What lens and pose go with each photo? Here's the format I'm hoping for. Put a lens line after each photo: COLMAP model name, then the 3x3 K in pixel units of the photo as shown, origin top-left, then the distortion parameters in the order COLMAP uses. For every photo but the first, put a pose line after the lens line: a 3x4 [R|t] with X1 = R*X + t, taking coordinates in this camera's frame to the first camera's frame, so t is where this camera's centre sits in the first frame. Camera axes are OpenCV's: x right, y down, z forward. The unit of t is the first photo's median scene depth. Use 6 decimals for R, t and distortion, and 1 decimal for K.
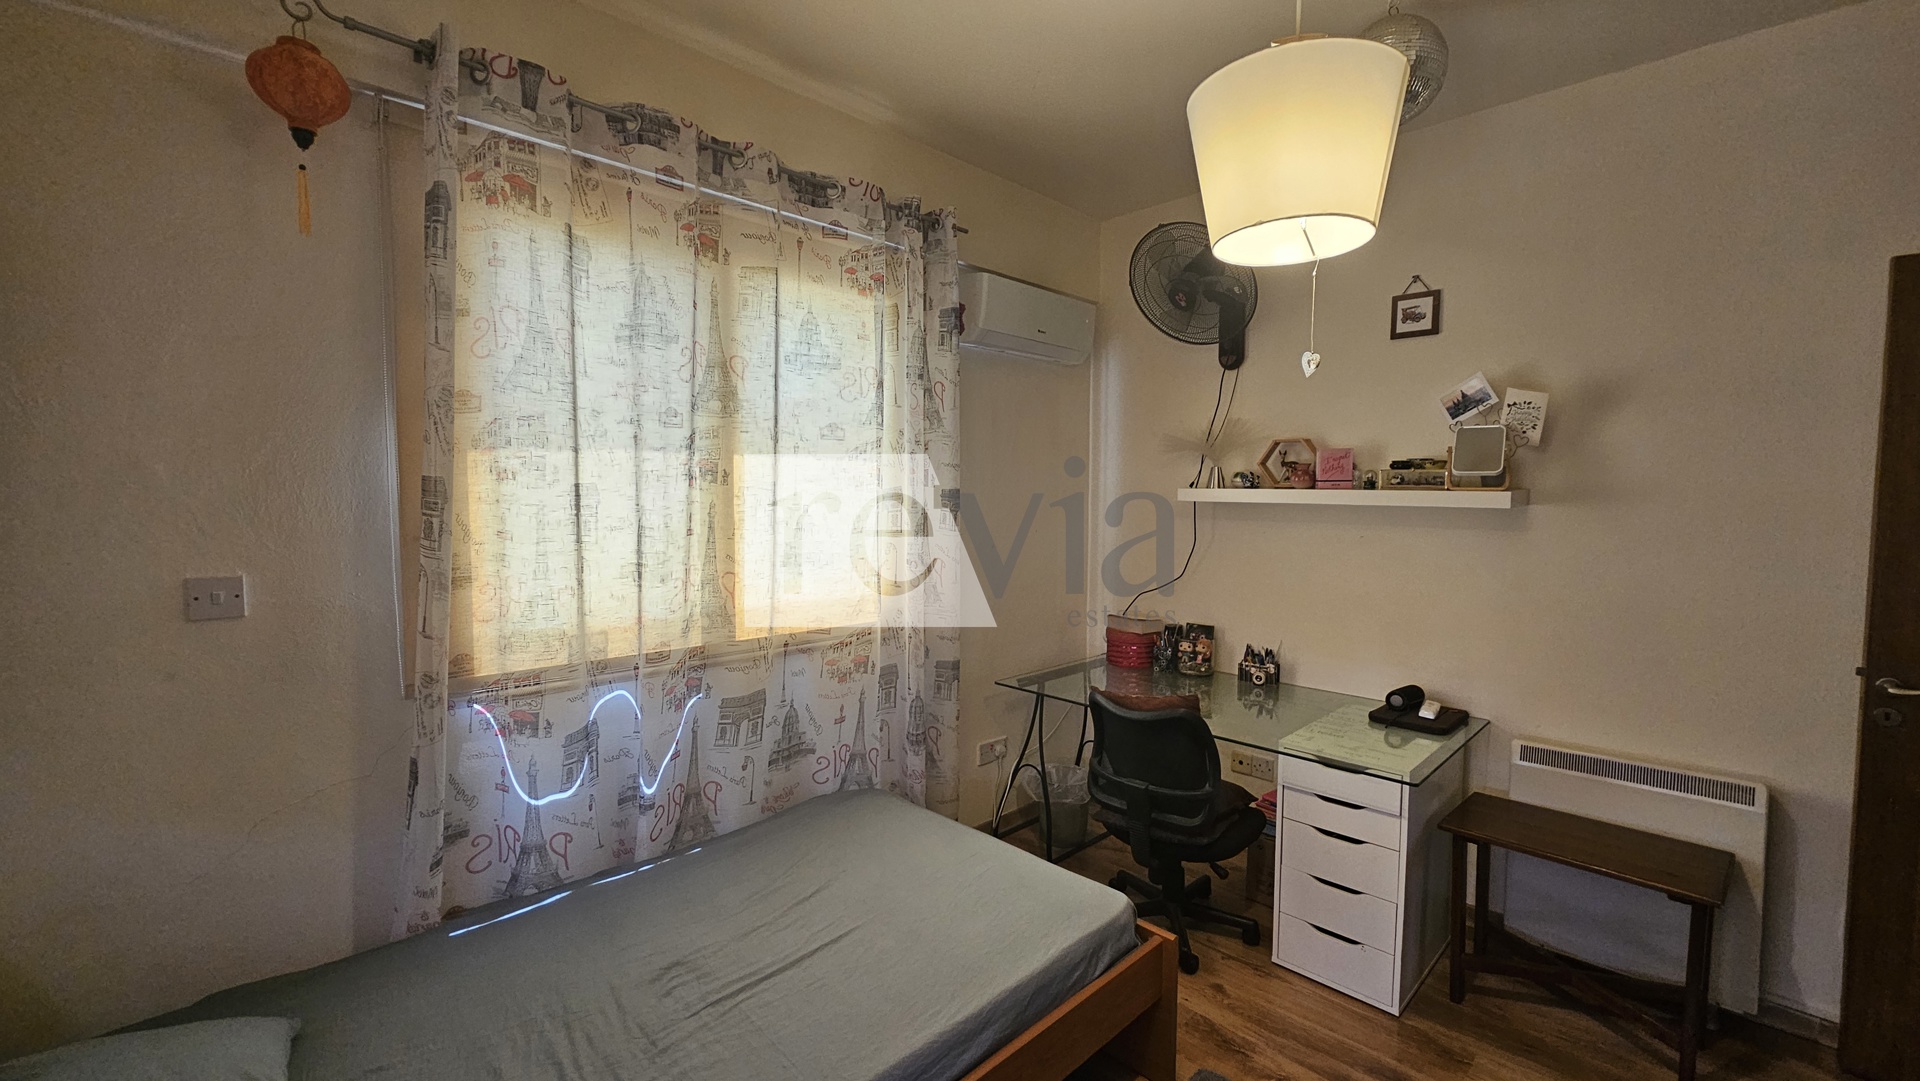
lens RADIAL K [[797.1, 0, 973.9], [0, 797.1, 528.6], [0, 0, 1]] dist [0.000103, 0.001076]
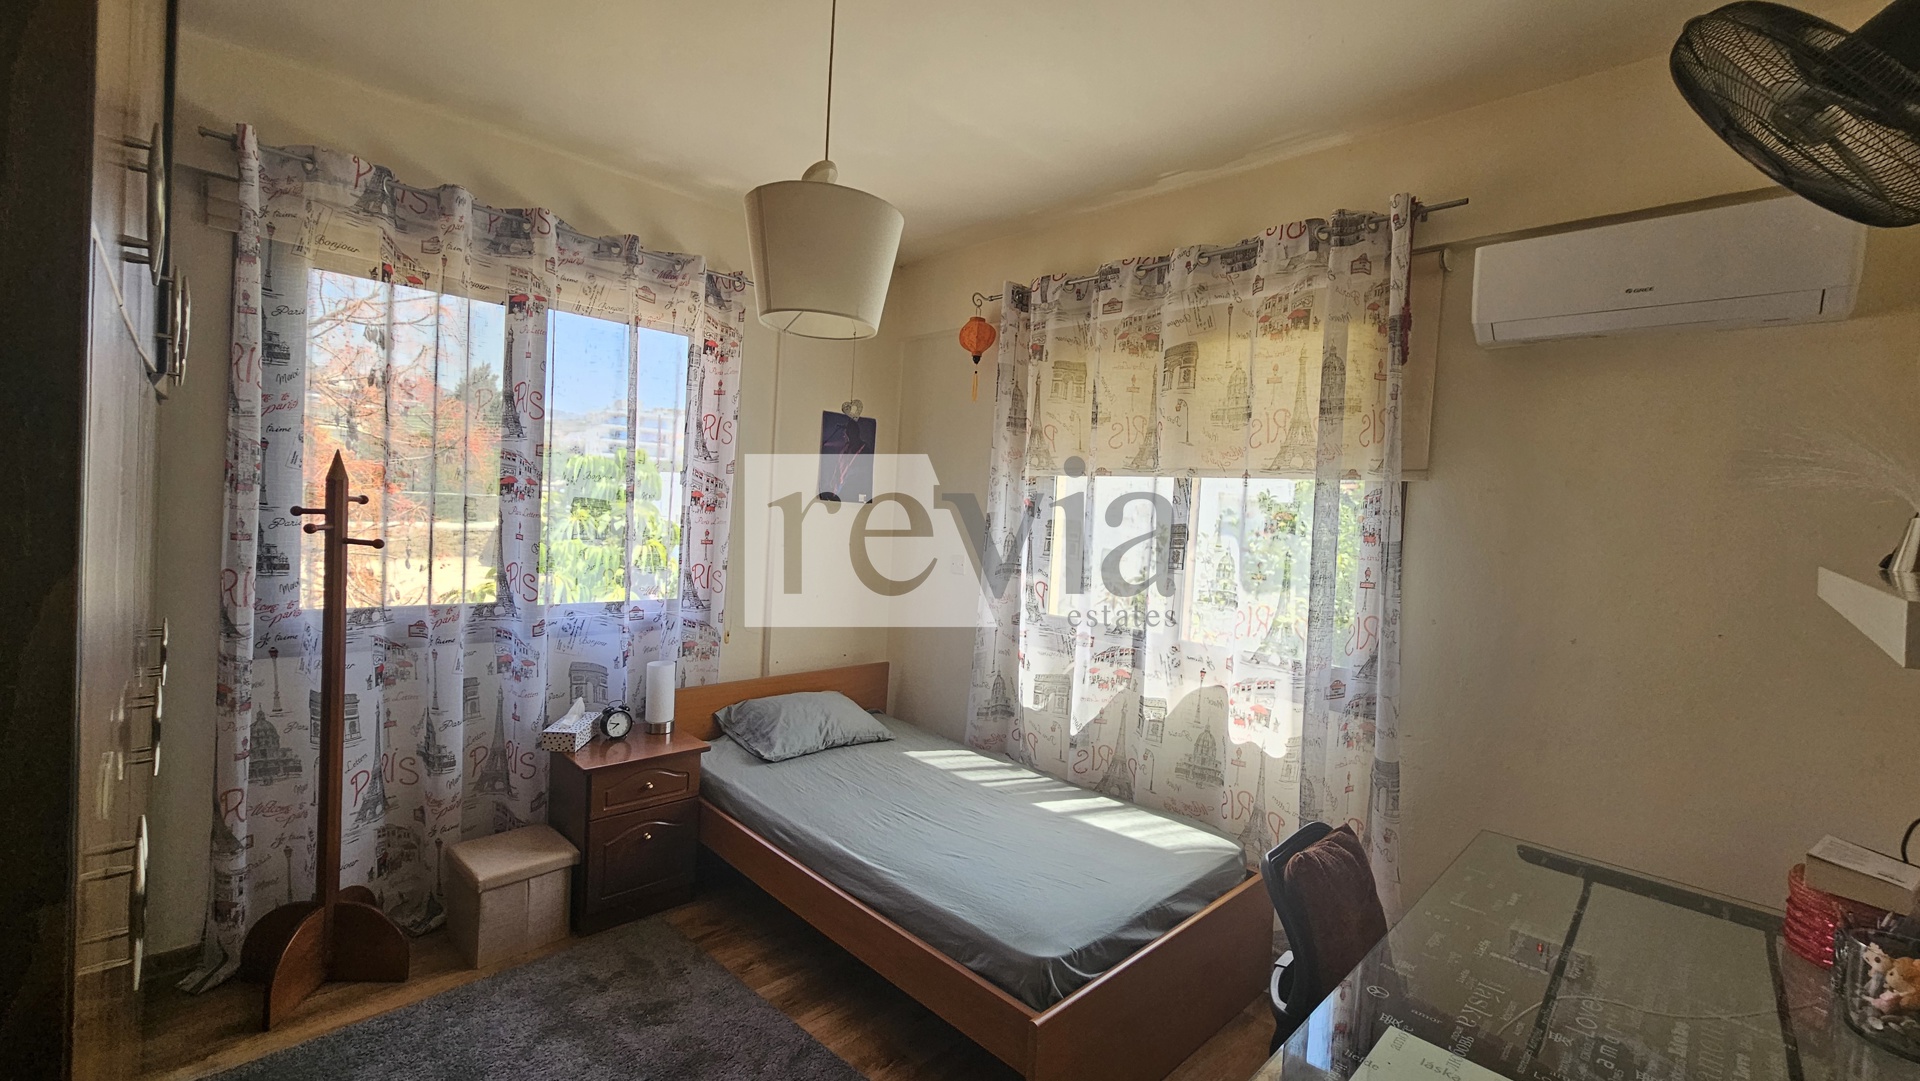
lens RADIAL K [[797.1, 0, 966.2], [0, 797.1, 528.3], [0, 0, 1]] dist [0.000103, 0.001076]
pose [[-0.013417, 0.010796, -0.999852, 0.915905], [-0.105378, 0.994358, 0.012151, -0.032894], [0.994342, 0.105526, -0.012204, 0.700592]]
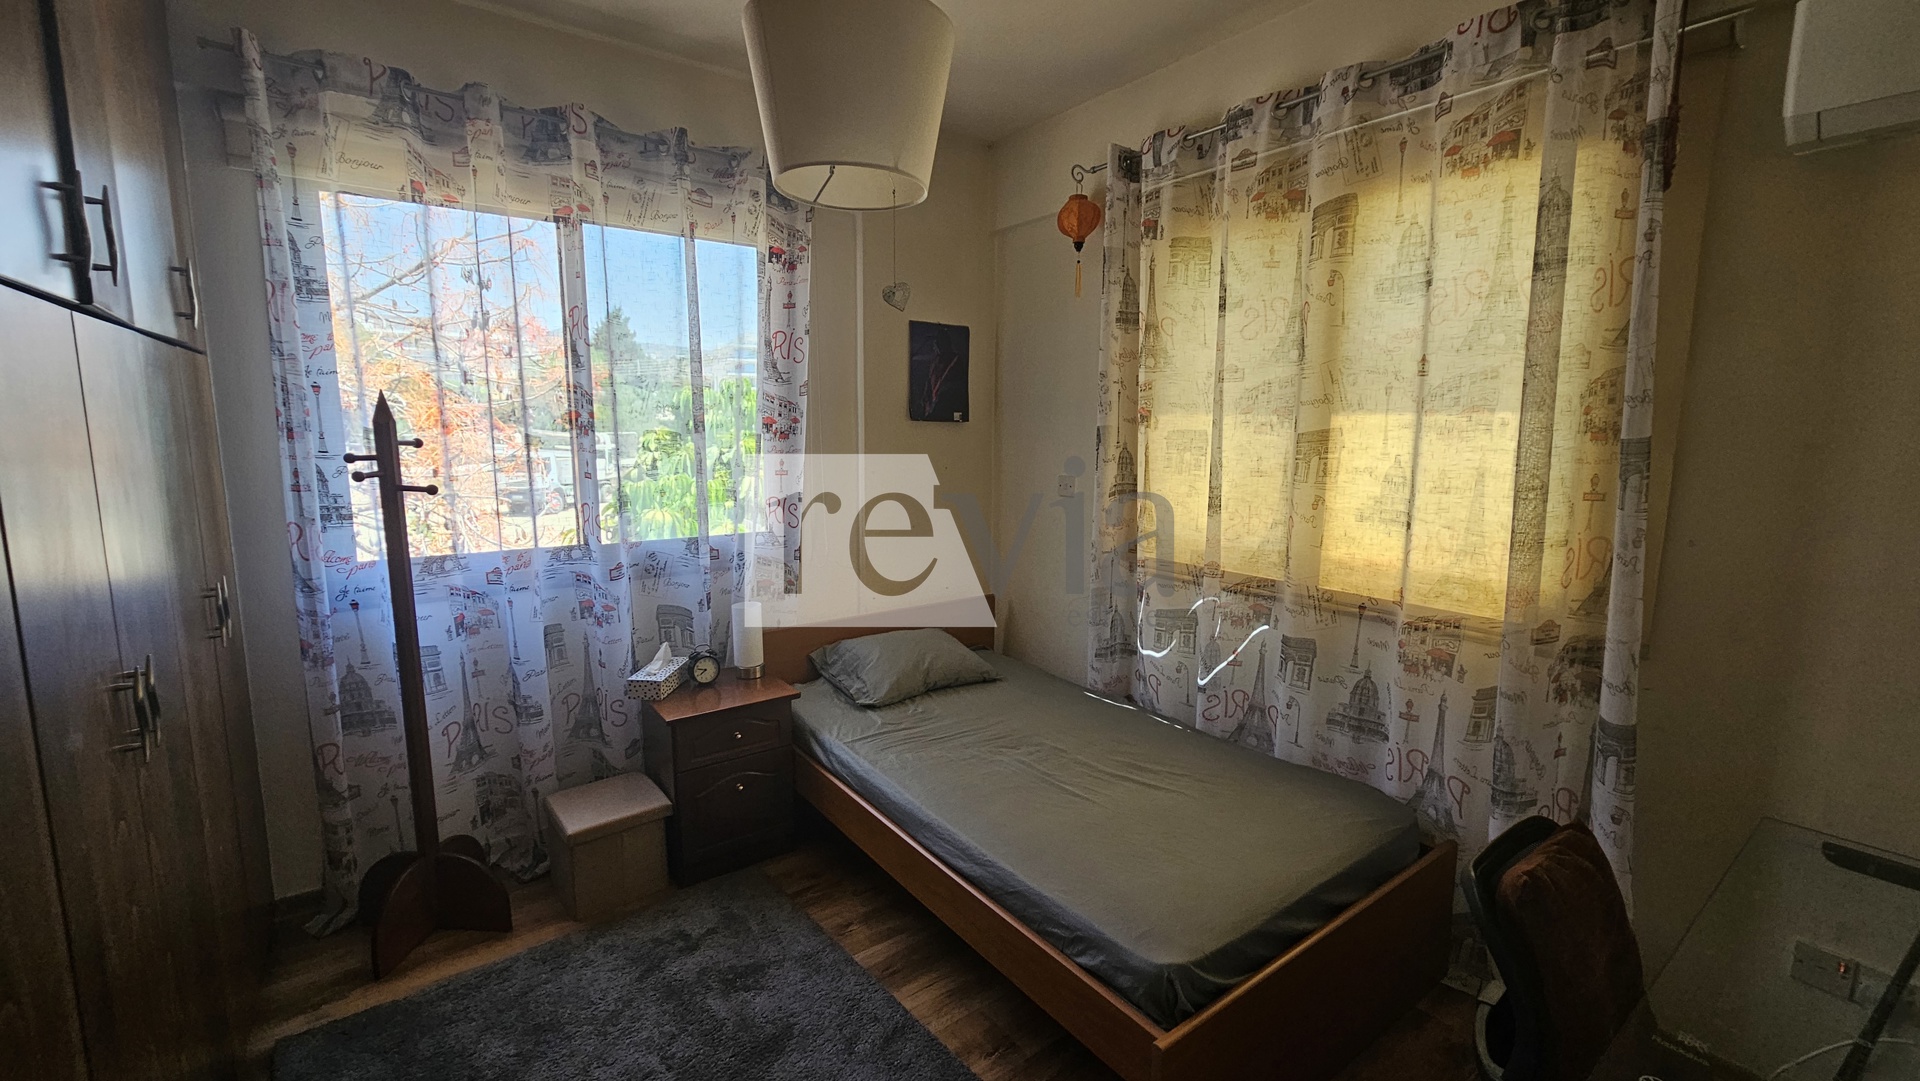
lens RADIAL K [[797.1, 0, 974.5], [0, 797.1, 530.5], [0, 0, 1]] dist [0.000103, 0.001076]
pose [[-0.151291, 0.116774, -0.981568, 0.754064], [-0.058990, 0.990161, 0.126889, -0.032503], [0.986728, 0.077100, -0.142914, 0.720881]]
